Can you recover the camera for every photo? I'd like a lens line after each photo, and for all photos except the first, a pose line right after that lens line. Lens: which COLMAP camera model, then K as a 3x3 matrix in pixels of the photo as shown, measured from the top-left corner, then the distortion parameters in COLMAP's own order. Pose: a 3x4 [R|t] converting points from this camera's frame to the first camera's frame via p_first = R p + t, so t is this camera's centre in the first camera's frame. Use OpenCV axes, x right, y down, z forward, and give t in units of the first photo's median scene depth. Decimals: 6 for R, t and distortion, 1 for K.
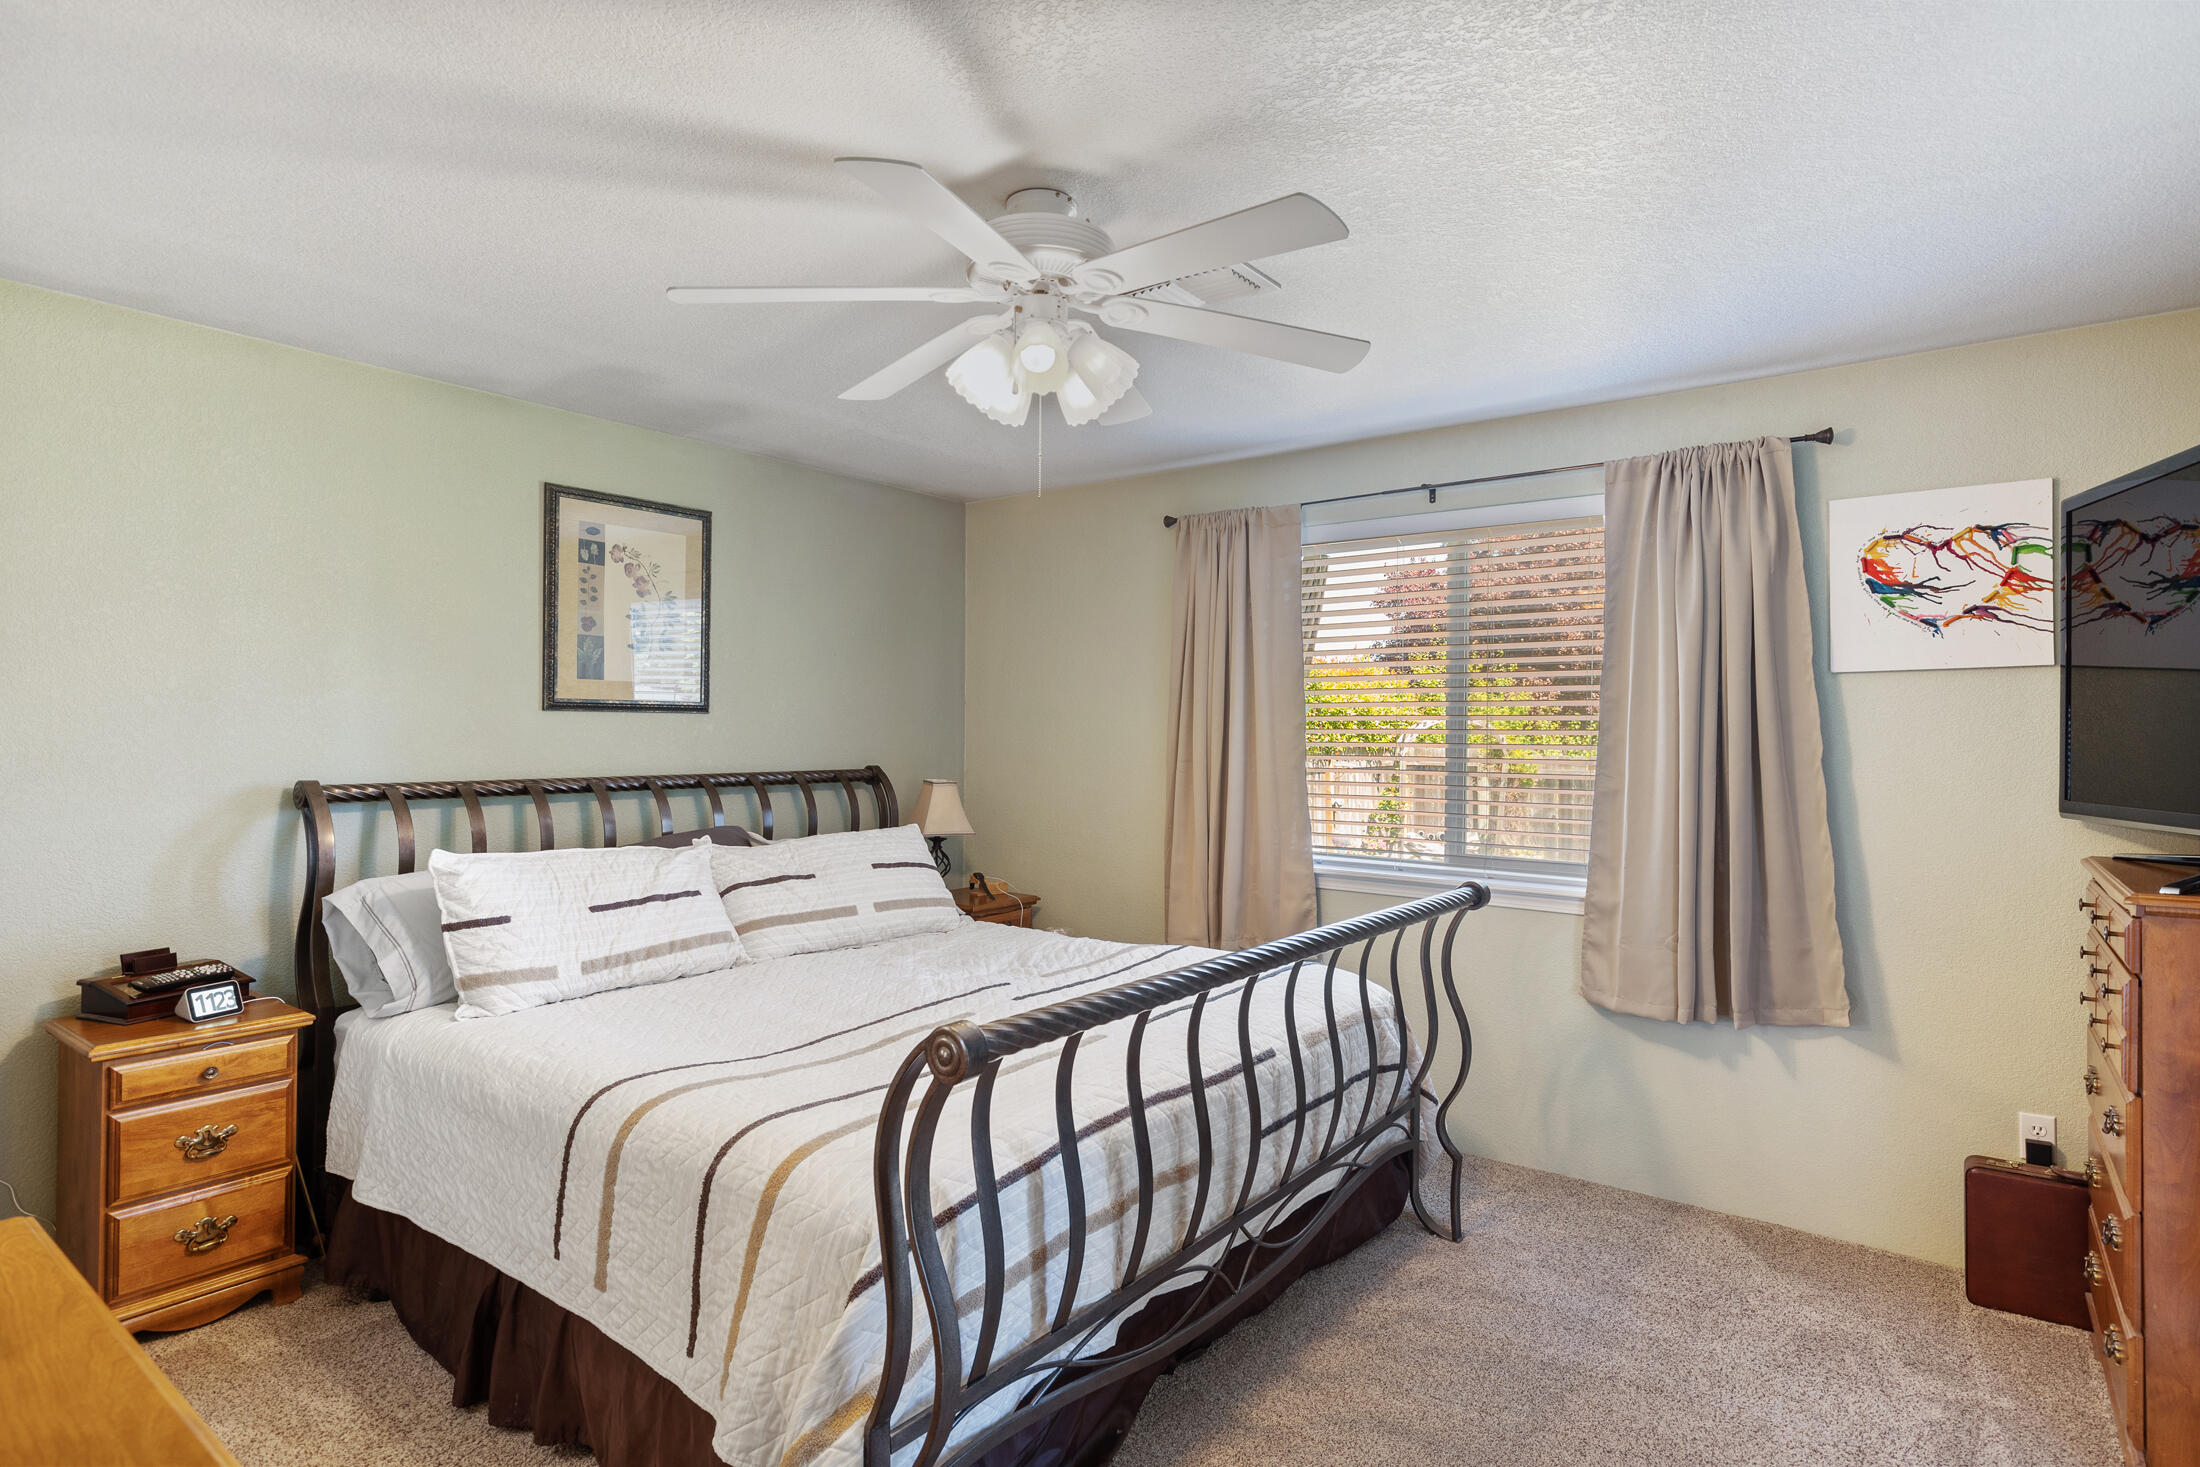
lens RADIAL K [[1135.4, 0, 1107.8], [0, 1135.4, 725.3], [0, 0, 1]] dist [0.002686, 0.000532]
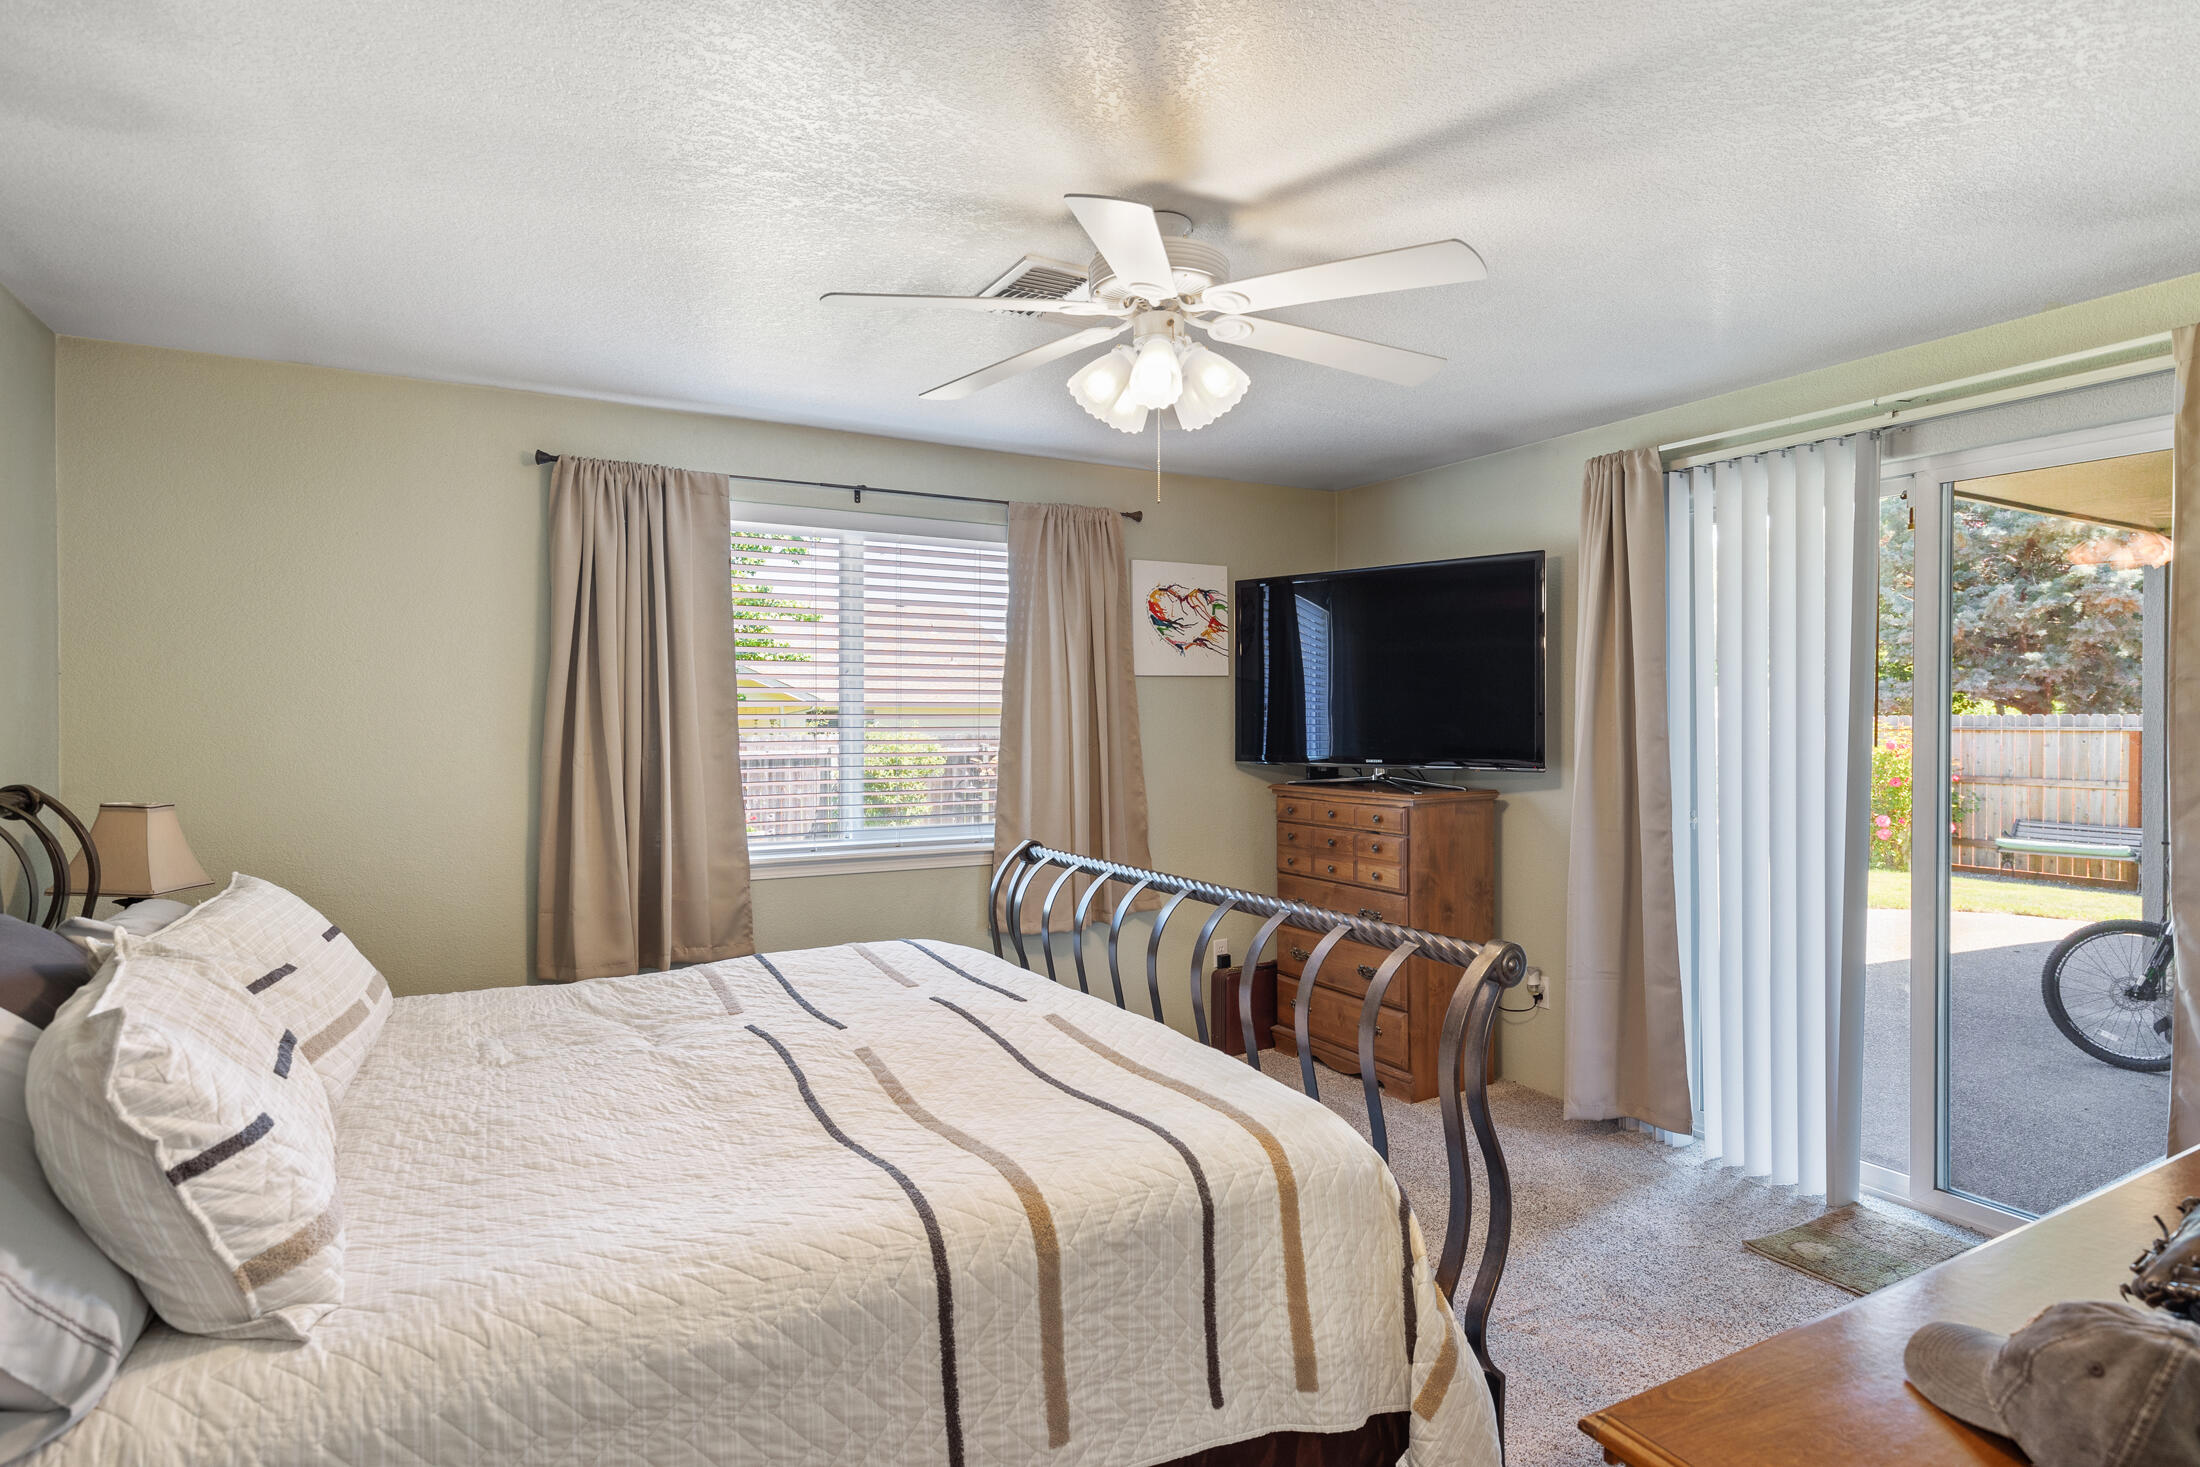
lens RADIAL K [[1135.4, 0, 1107.8], [0, 1135.4, 725.3], [0, 0, 1]] dist [0.002686, 0.000532]
pose [[0.404665, -0.014407, 0.914352, -0.777499], [-0.002496, 0.999855, 0.016858, -0.006172], [-0.914462, -0.009104, 0.404570, 0.450673]]
